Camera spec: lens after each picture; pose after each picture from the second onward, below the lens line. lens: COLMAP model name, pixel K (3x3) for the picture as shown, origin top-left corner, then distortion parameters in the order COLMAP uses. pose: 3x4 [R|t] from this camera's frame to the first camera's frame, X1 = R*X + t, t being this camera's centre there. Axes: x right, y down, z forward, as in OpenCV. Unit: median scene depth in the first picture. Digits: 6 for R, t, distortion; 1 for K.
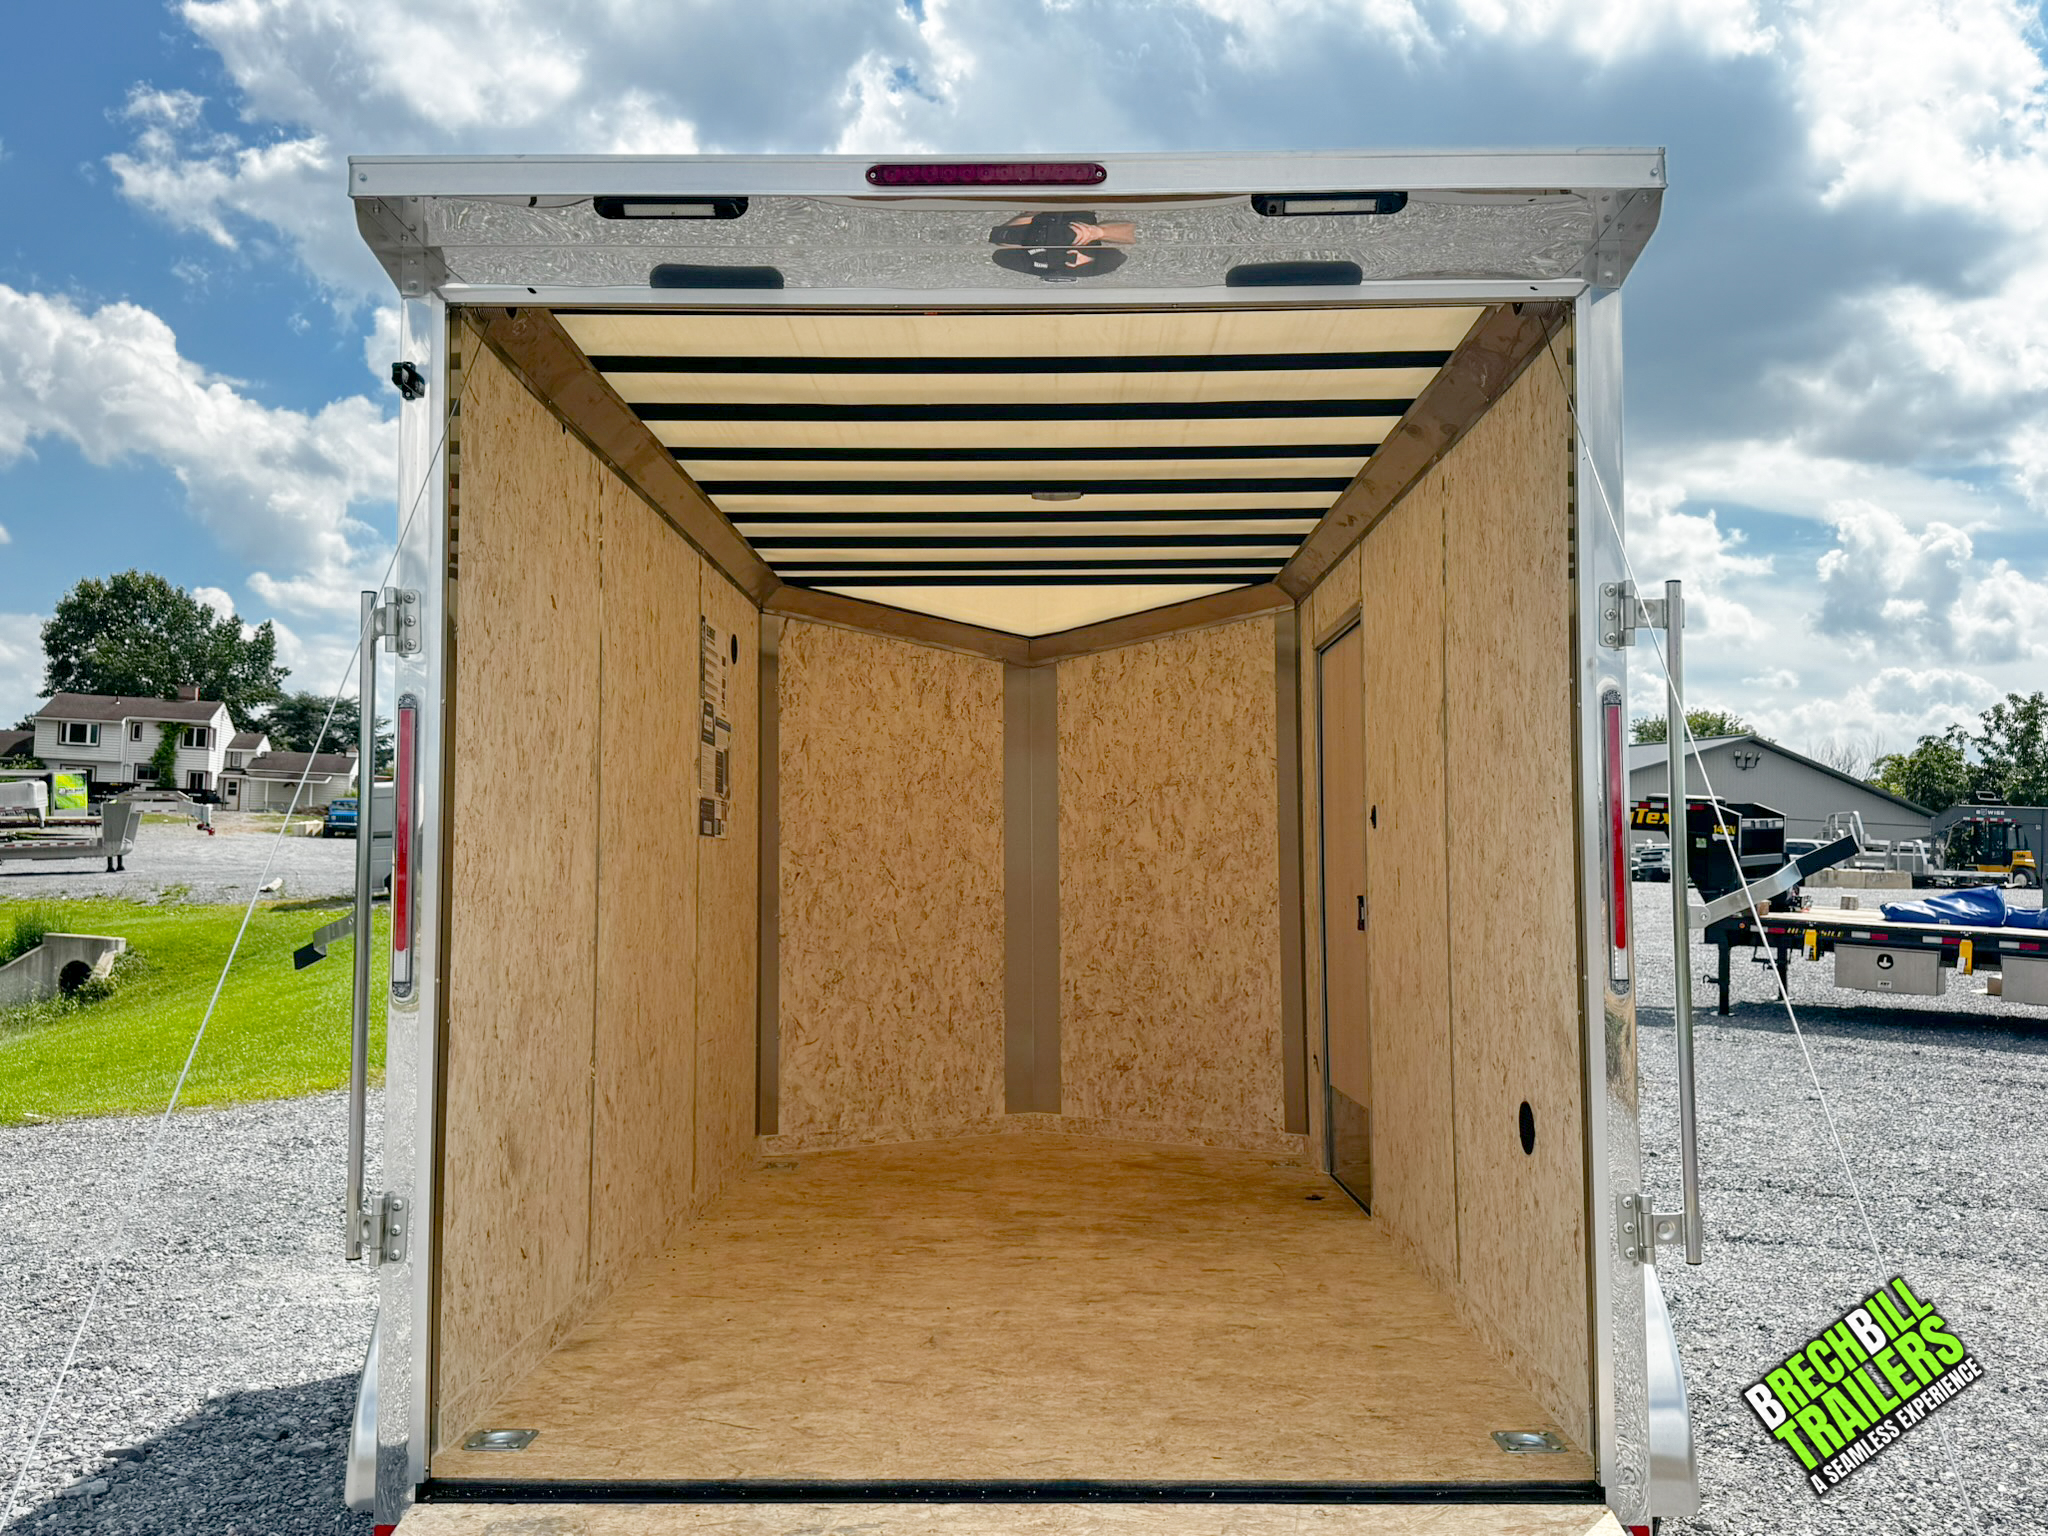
lens RADIAL K [[1741.9, 0, 1020.5], [0, 1741.9, 776.2], [0, 0, 1]] dist [0.156330, -0.318032]
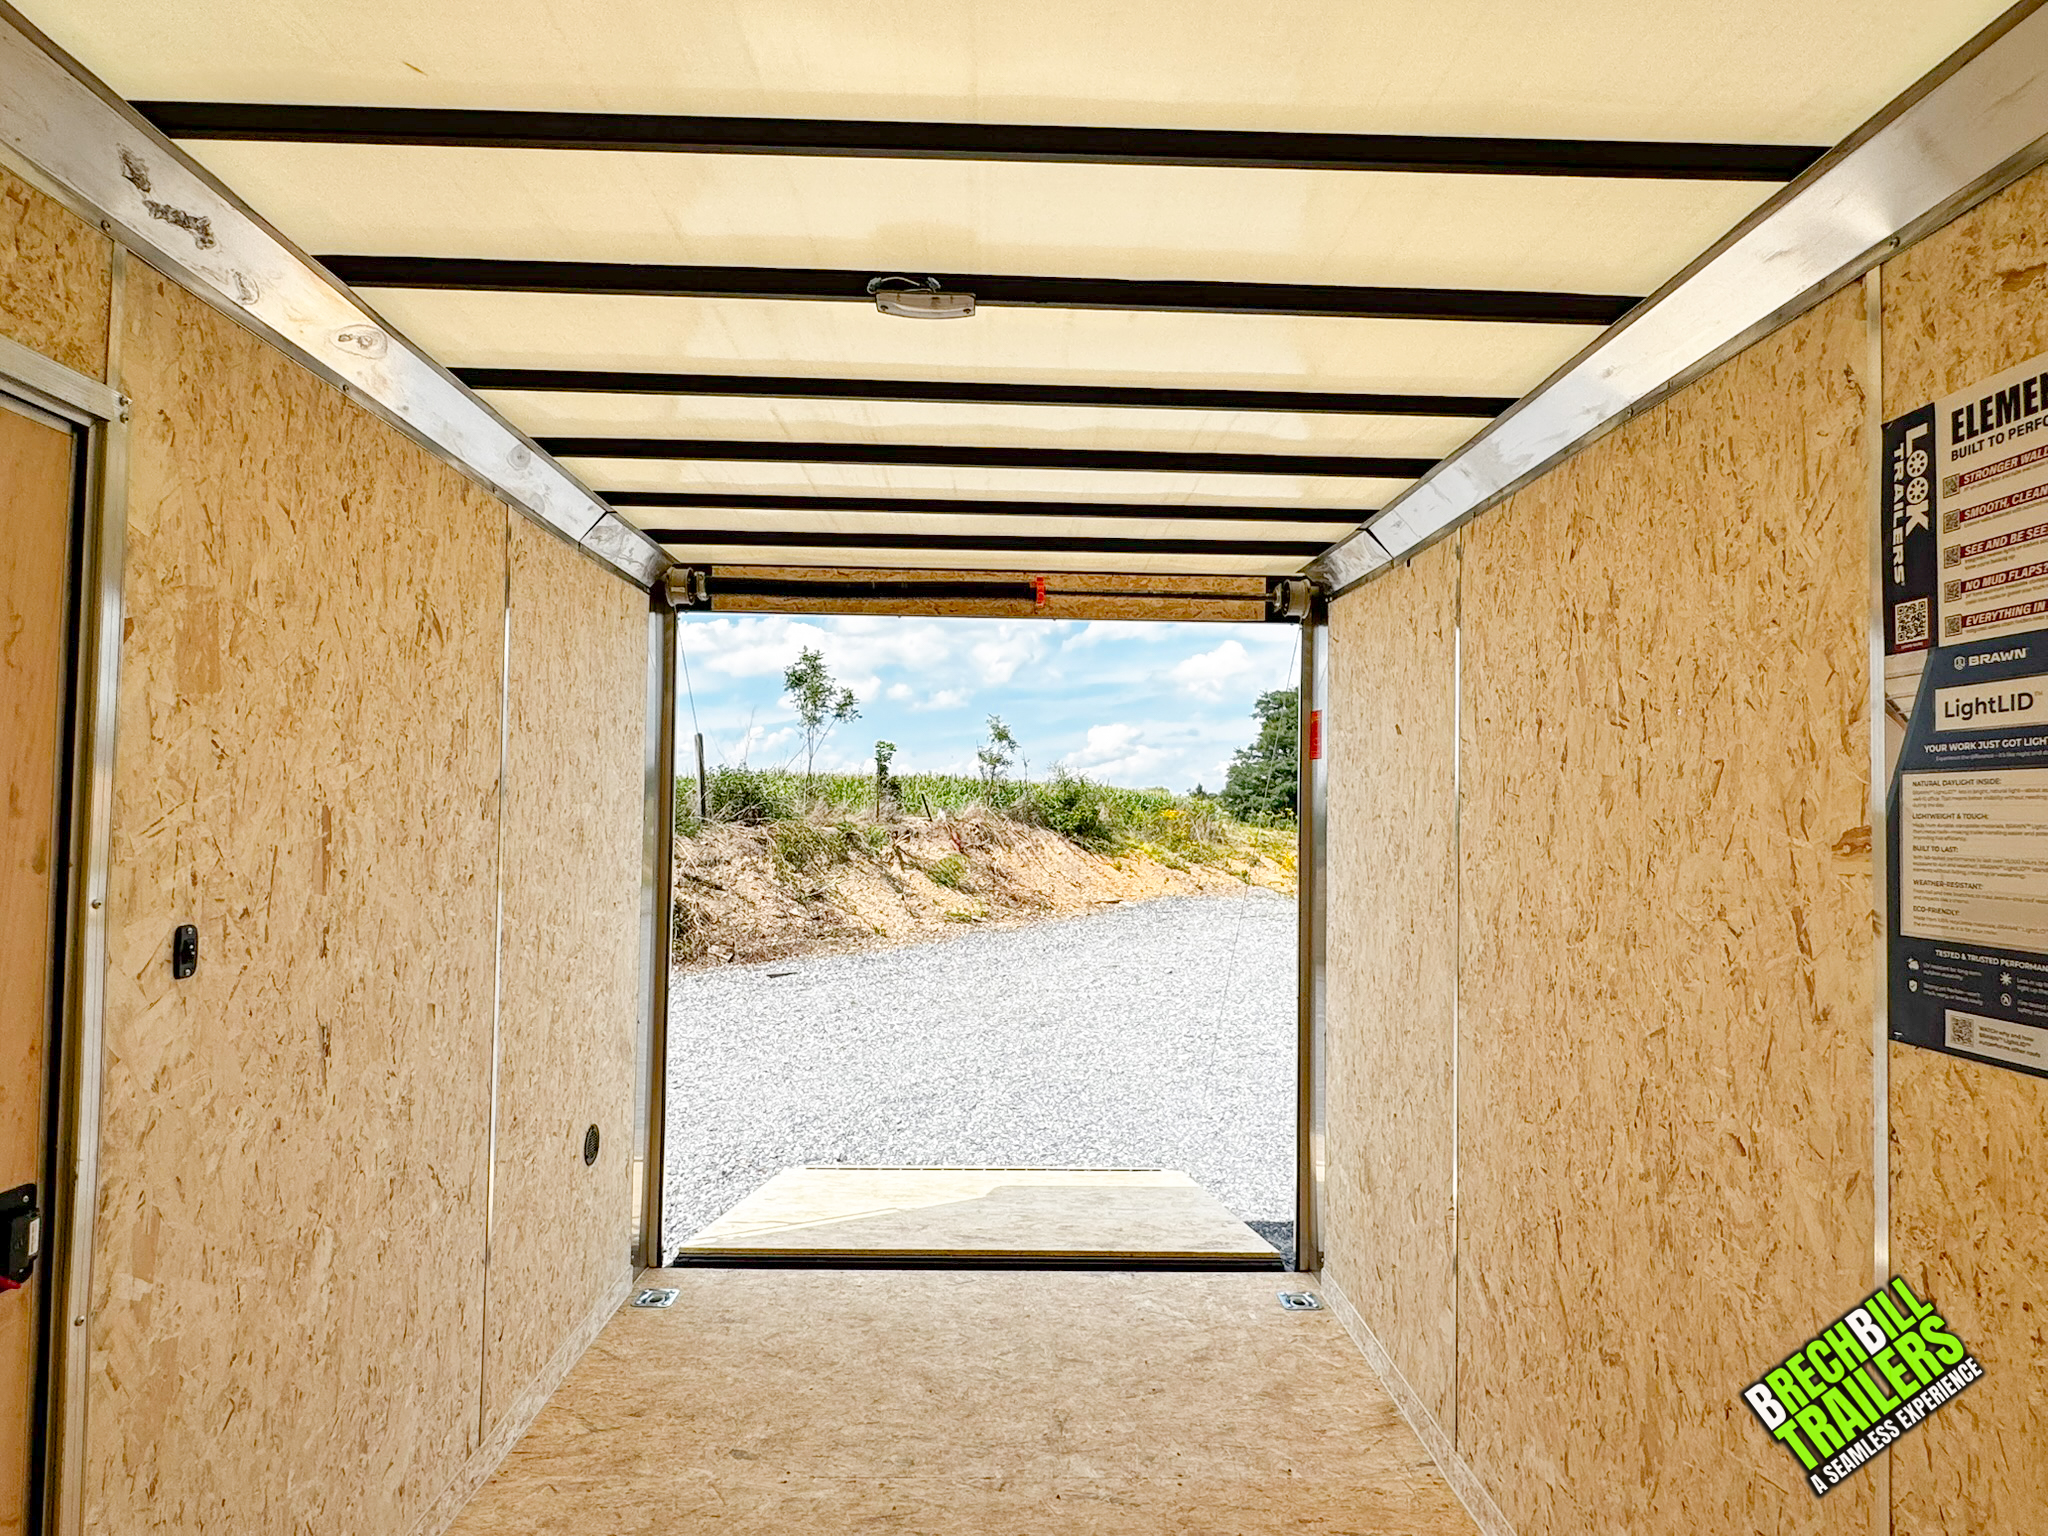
lens RADIAL K [[1171.4, 0, 1024.0], [0, 1171.4, 768.0], [0, 0, 1]] dist [-0.000820, -0.000309]
pose [[-0.999194, -0.016457, -0.036616, 0.001619], [-0.012539, 0.994419, -0.104757, 0.004320], [0.038136, -0.104214, -0.993823, 0.990306]]
